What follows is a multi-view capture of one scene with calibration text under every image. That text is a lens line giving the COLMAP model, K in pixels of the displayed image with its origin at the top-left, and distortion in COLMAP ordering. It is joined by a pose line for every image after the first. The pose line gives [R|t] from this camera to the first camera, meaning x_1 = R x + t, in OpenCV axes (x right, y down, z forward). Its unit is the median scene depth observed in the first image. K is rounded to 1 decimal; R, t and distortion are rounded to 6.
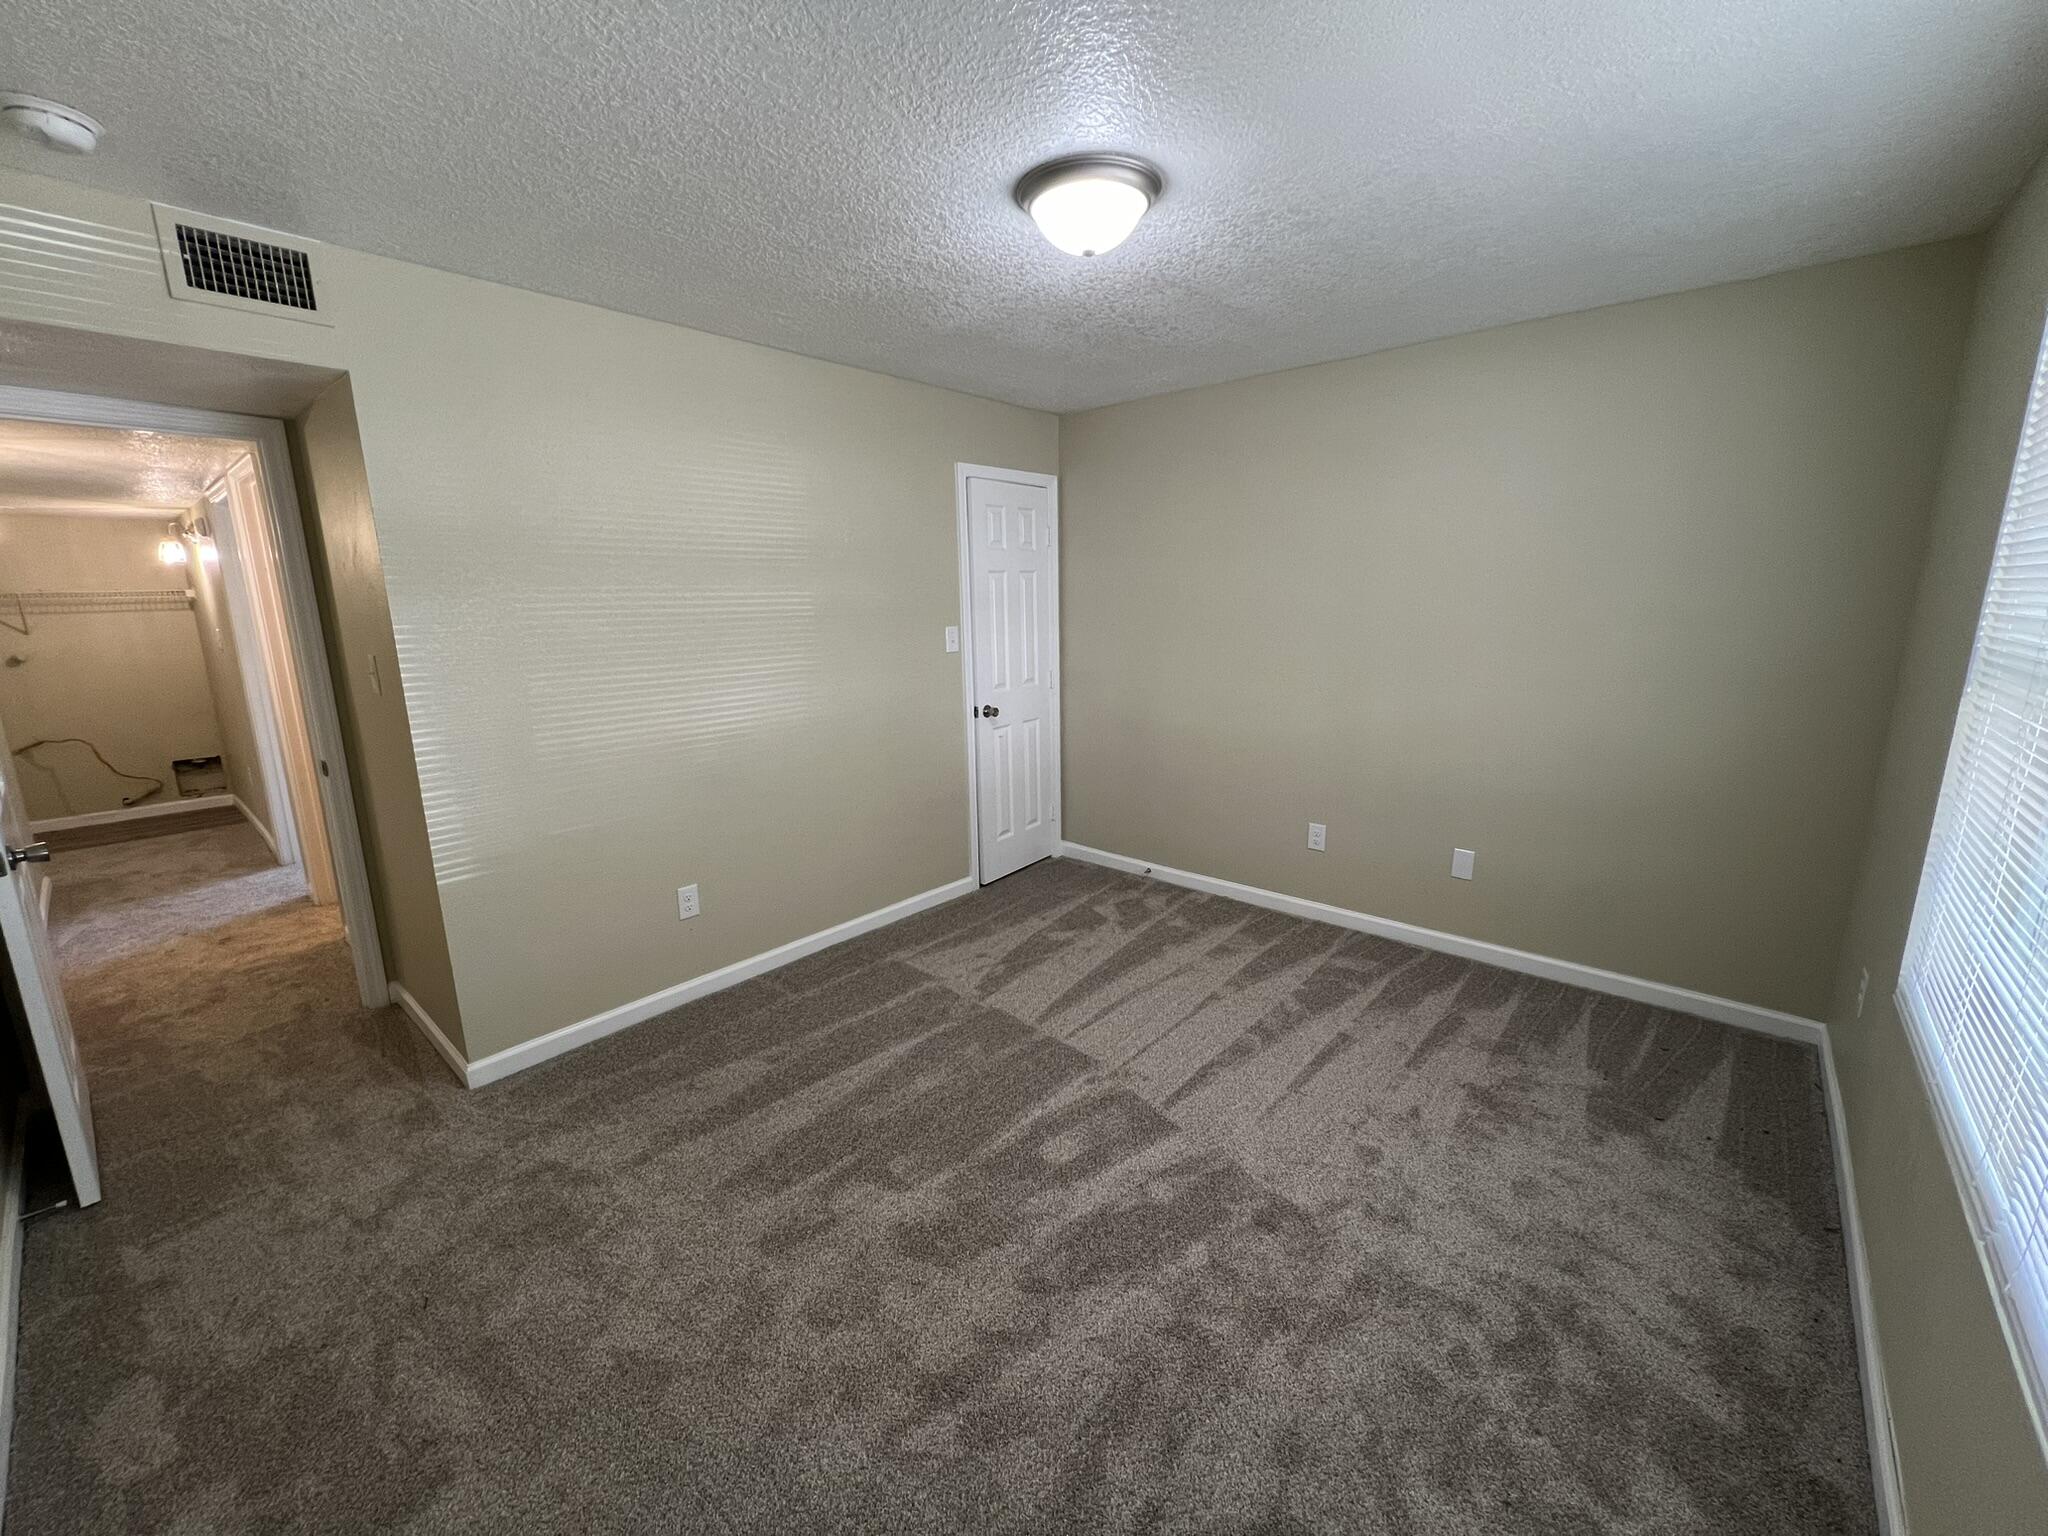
lens RADIAL K [[818.3, 0, 1024.0], [0, 818.3, 768.0], [0, 0, 1]] dist [-0.000837, 0.000369]
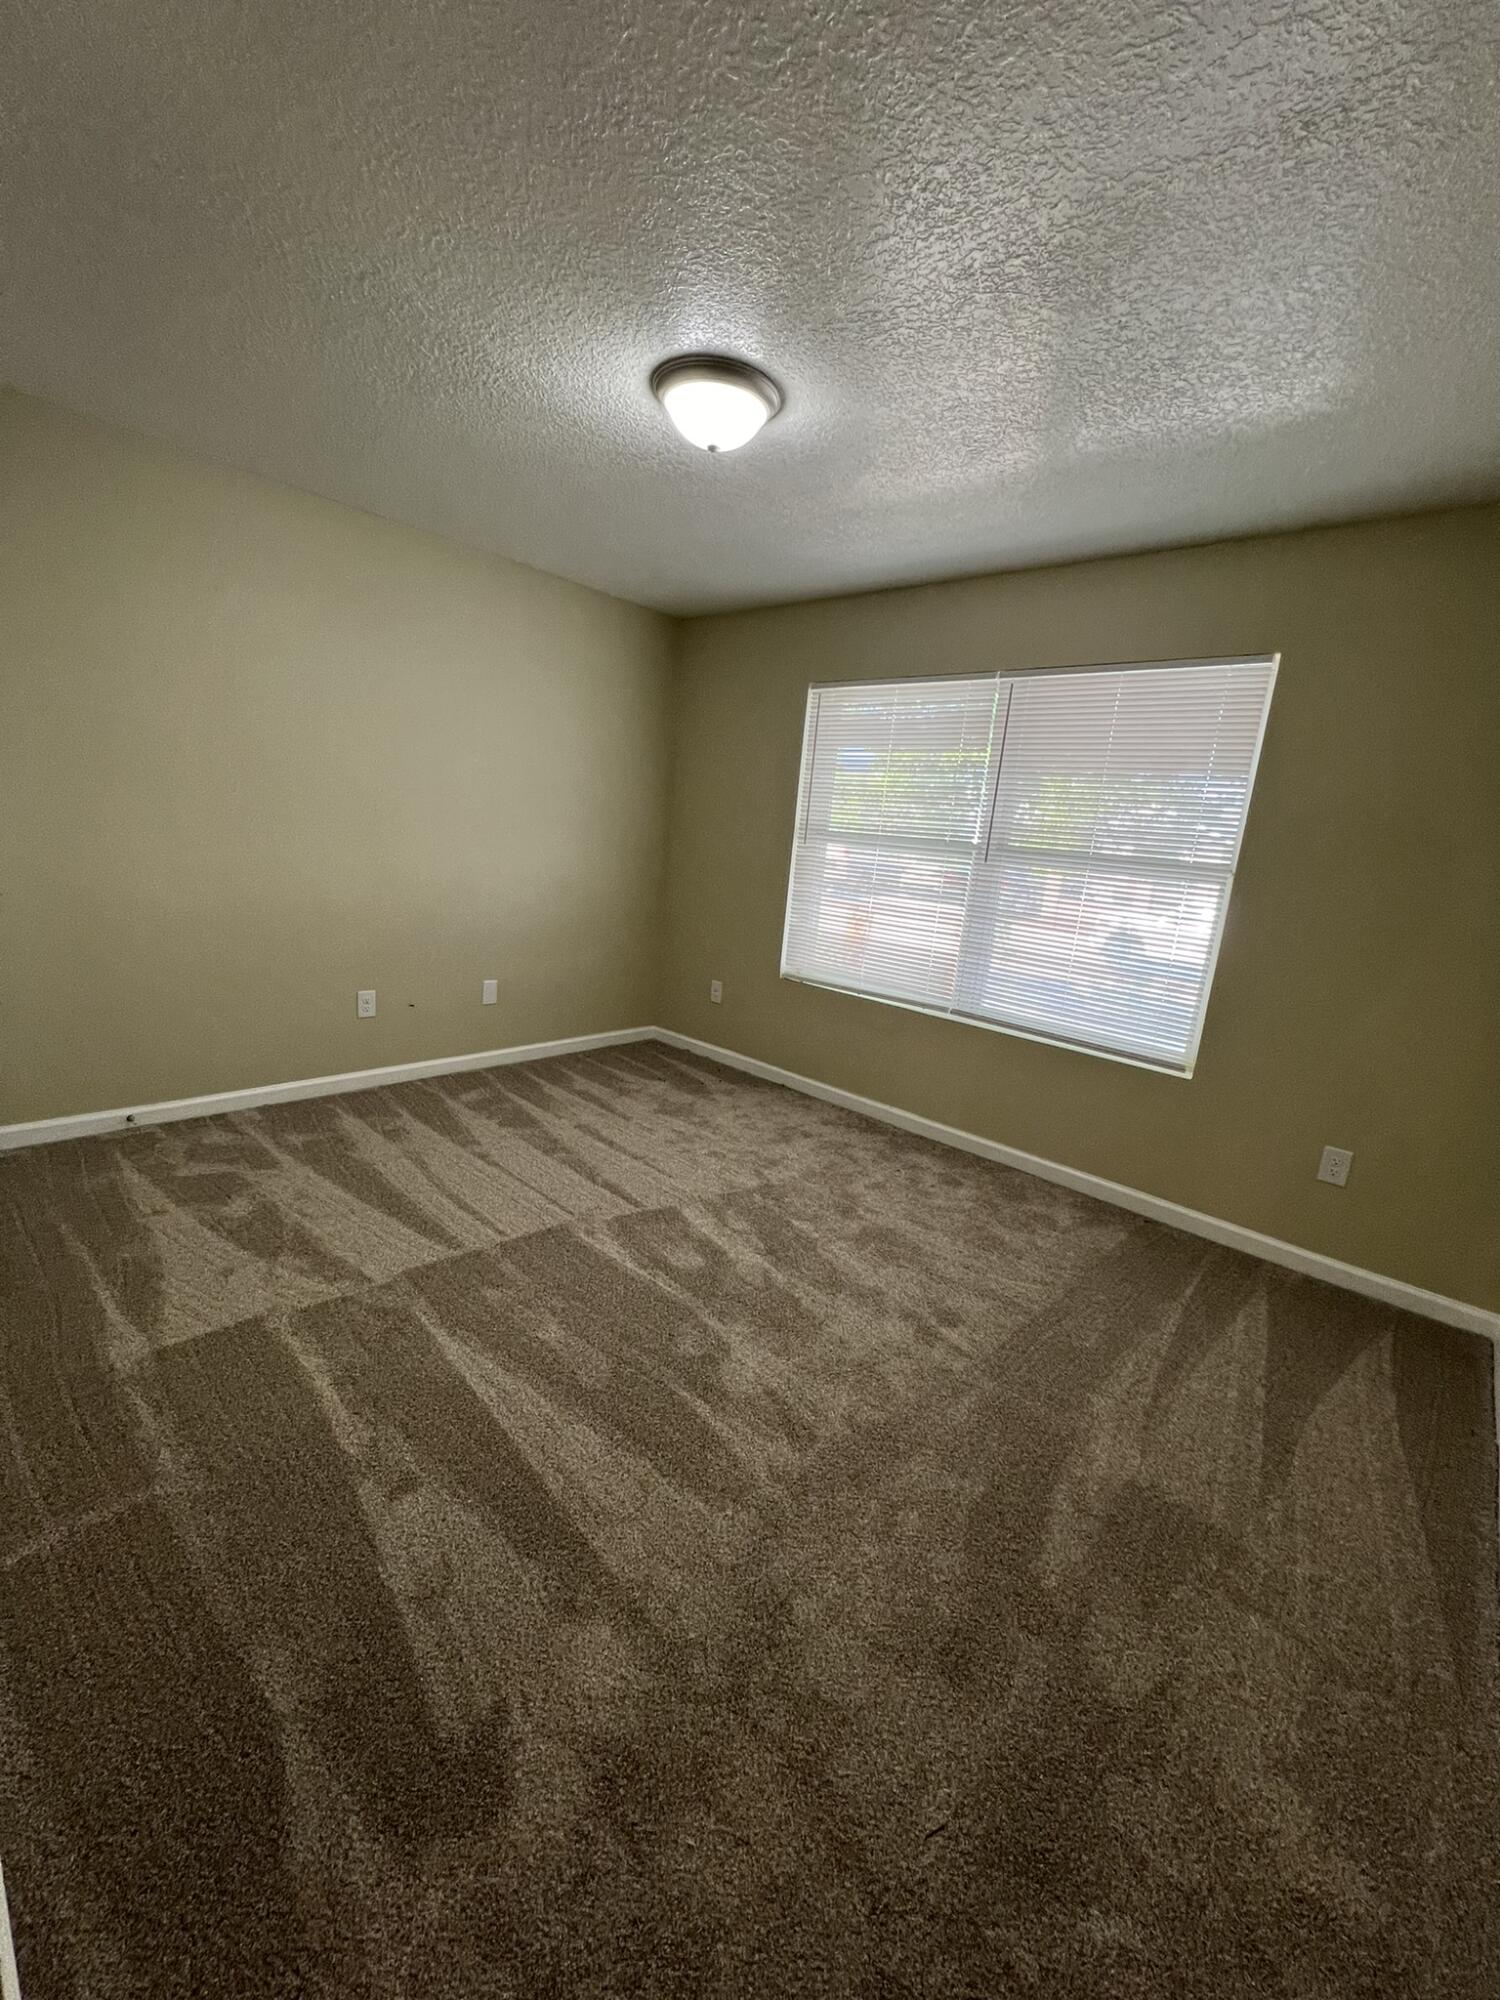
lens RADIAL K [[799.1, 0, 750.0], [0, 799.1, 1000.0], [0, 0, 1]] dist [-0.000837, 0.000369]
pose [[0.024437, -0.194251, 0.980647, -0.749470], [0.121885, 0.974201, 0.189937, -0.062721], [-0.992243, 0.114885, 0.047483, 0.637706]]
